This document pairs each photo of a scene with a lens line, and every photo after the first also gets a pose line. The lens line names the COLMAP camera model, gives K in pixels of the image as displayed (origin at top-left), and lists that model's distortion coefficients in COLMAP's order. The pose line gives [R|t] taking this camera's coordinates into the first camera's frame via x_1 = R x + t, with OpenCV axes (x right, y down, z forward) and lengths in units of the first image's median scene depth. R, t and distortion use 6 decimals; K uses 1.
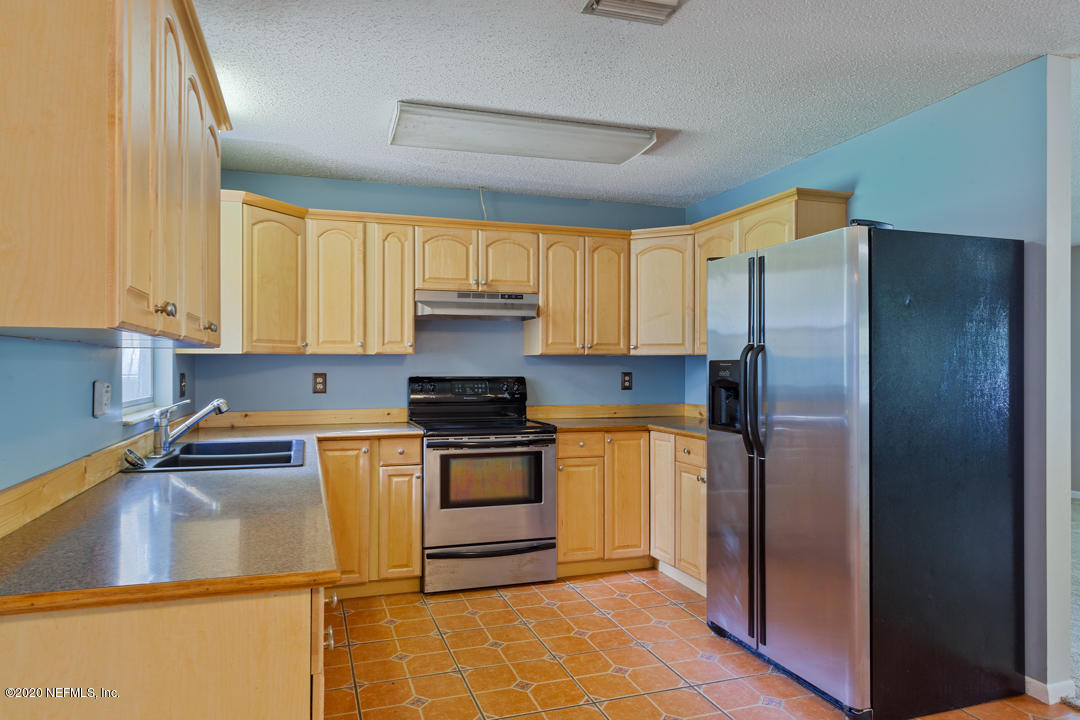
lens RADIAL K [[667.1, 0, 531.2], [0, 667.1, 367.1], [0, 0, 1]] dist [-0.020569, -0.000045]
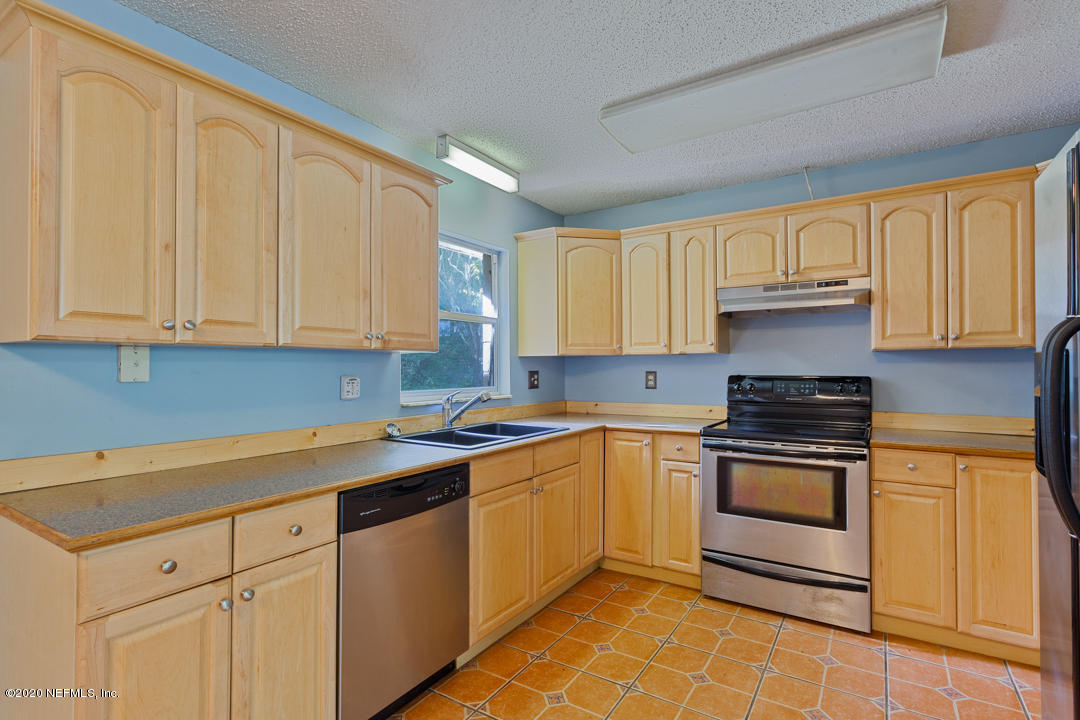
lens RADIAL K [[520.1, 0, 541.1], [0, 520.1, 362.7], [0, 0, 1]] dist [-0.002637, 0.000883]
pose [[0.632231, -0.008365, -0.774735, 0.270436], [0.003873, 0.999963, -0.007637, 0.000463], [0.774770, 0.001828, 0.632240, 0.302807]]
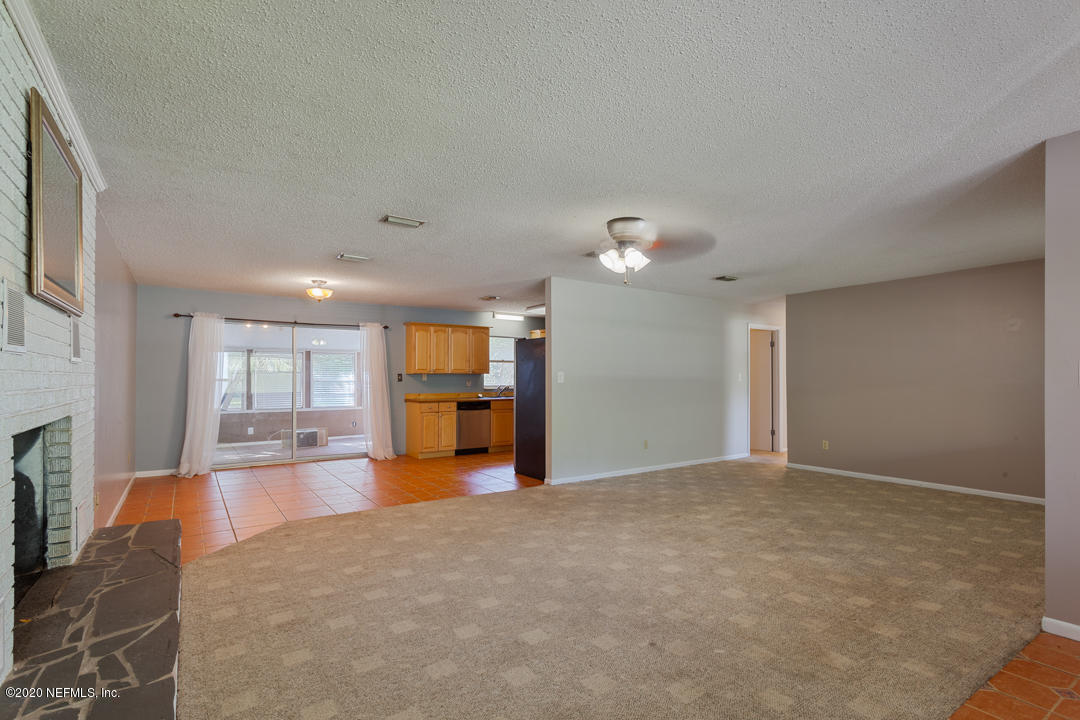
lens RADIAL K [[520.1, 0, 558.1], [0, 520.1, 375.2], [0, 0, 1]] dist [-0.002637, 0.000883]
pose [[0.306163, -0.003260, -0.951973, 1.988551], [0.001765, 0.999994, -0.002857, -0.004218], [0.951977, -0.000805, 0.306167, 0.182529]]
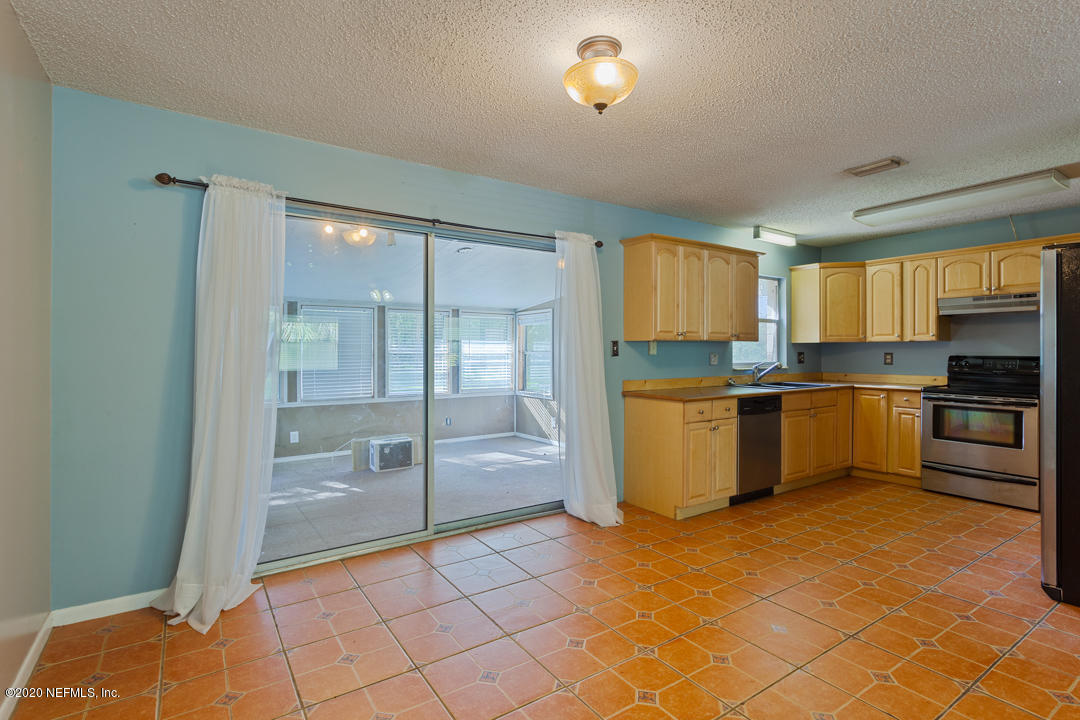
lens RADIAL K [[520.1, 0, 548.3], [0, 520.1, 352.5], [0, 0, 1]] dist [-0.002637, 0.000883]
pose [[0.289391, 0.004026, -0.957203, 0.732767], [0.001215, 0.999989, 0.004574, 0.001400], [0.957210, -0.002487, 0.289382, -0.219976]]
